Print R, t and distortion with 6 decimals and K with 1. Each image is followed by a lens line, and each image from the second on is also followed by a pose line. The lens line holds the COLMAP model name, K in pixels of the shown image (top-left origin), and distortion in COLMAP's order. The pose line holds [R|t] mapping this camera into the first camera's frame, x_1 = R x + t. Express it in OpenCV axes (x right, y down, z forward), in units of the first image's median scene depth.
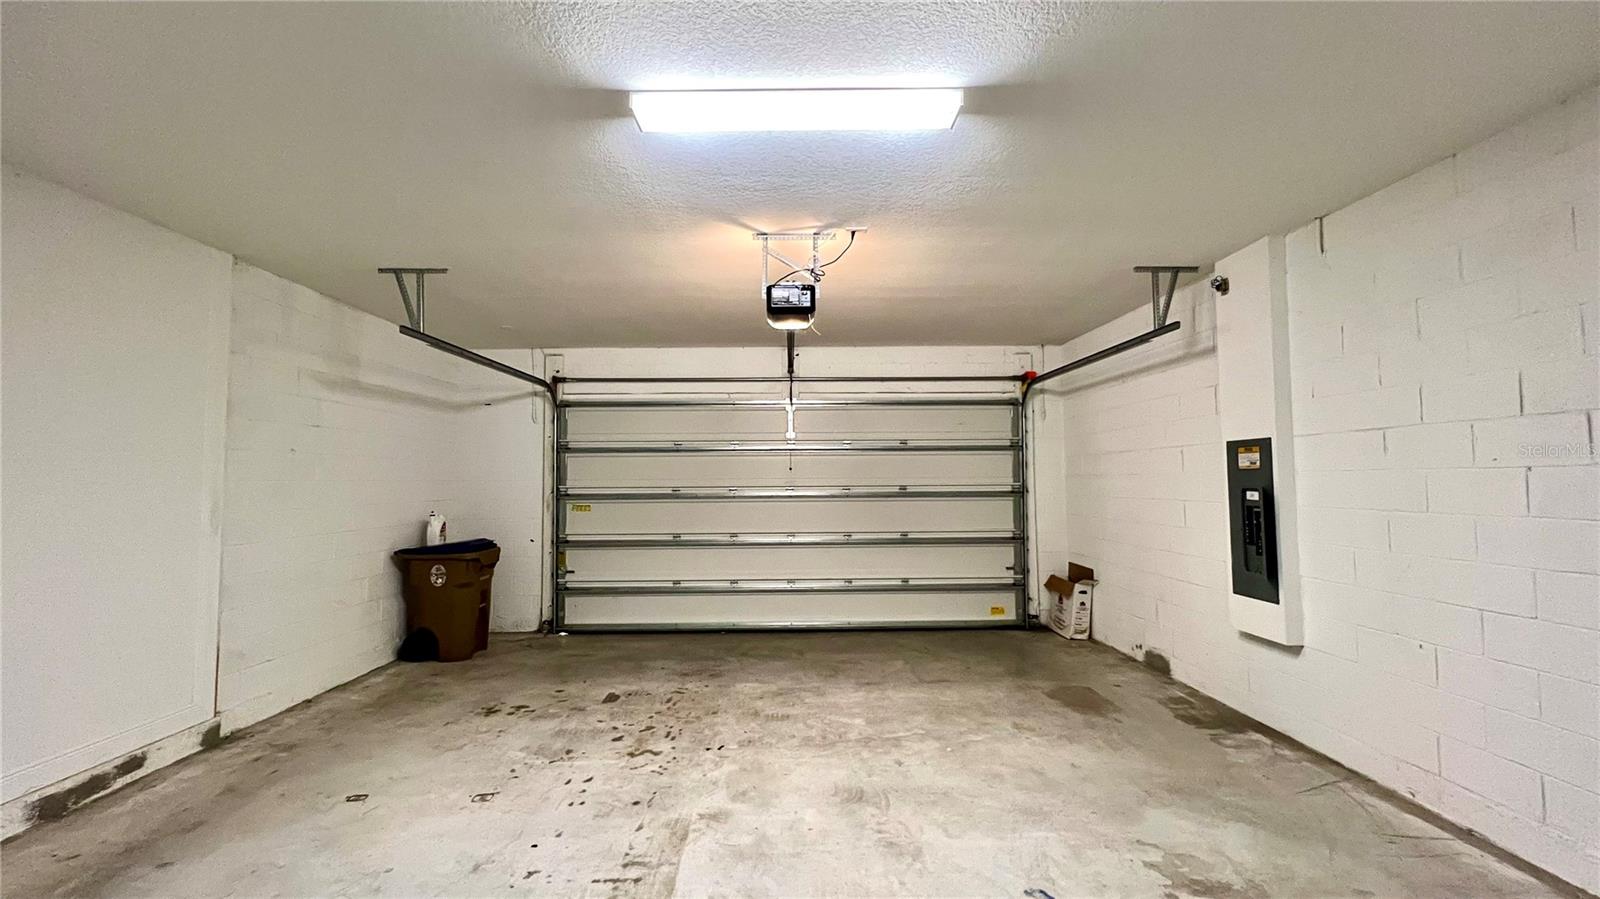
lens RADIAL K [[640.1, 0, 797.8], [0, 640.1, 447.5], [0, 0, 1]] dist [0.002125, 0.000120]
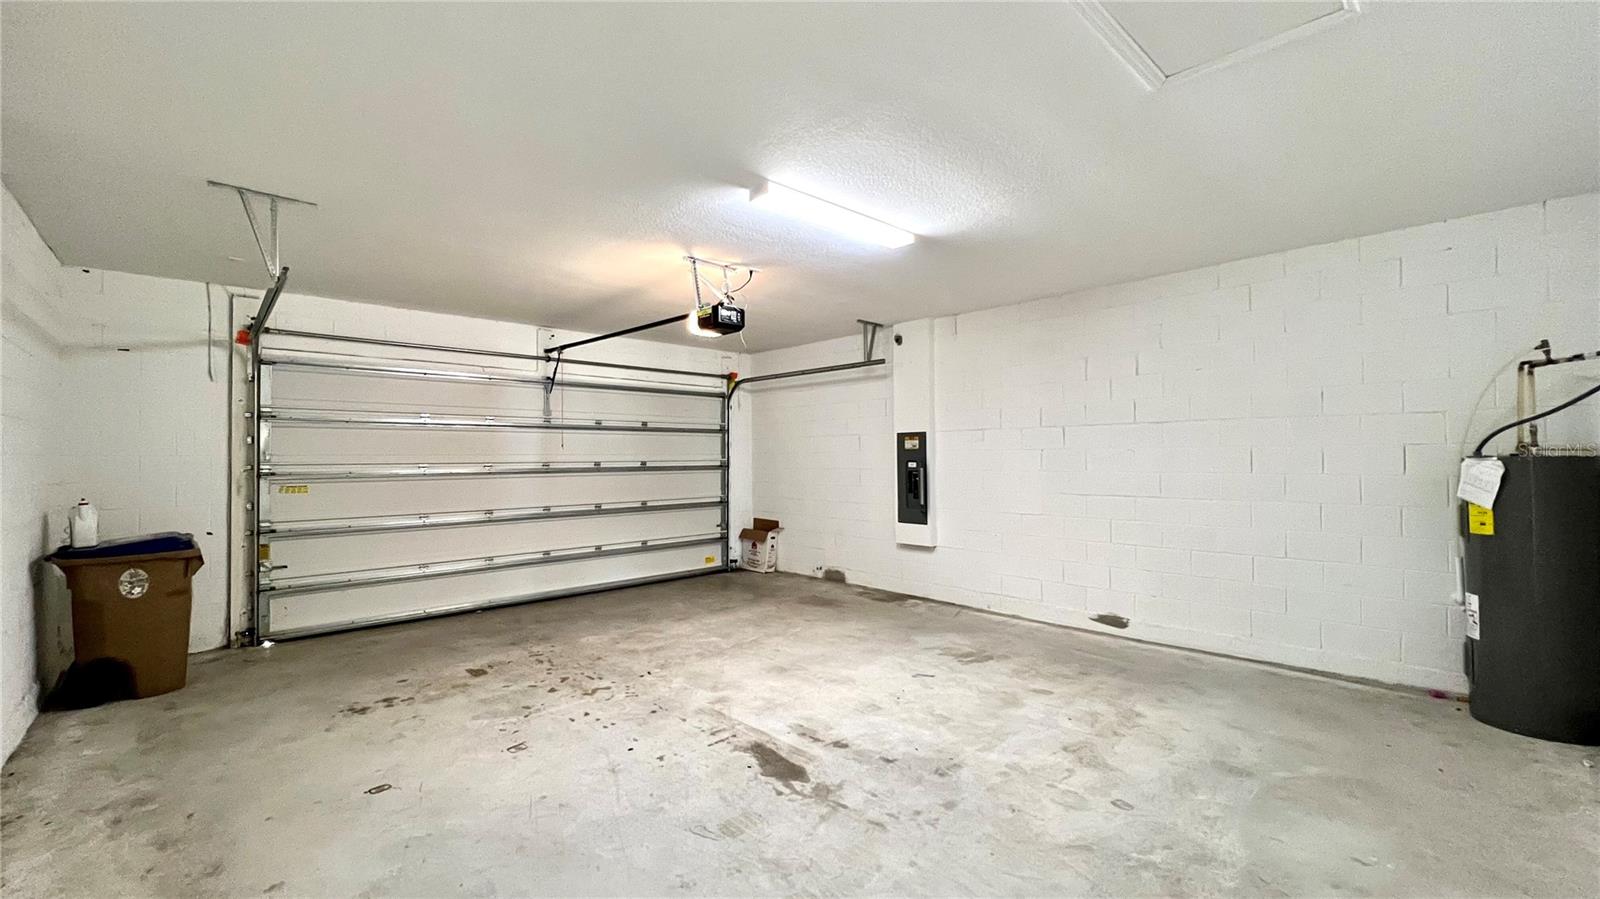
lens RADIAL K [[640.1, 0, 794.5], [0, 640.1, 451.0], [0, 0, 1]] dist [0.002125, 0.000120]
pose [[0.741248, 0.008314, 0.671180, -0.614776], [-0.033795, 0.999117, 0.024947, 0.004625], [-0.670380, -0.041174, 0.740874, -0.060897]]
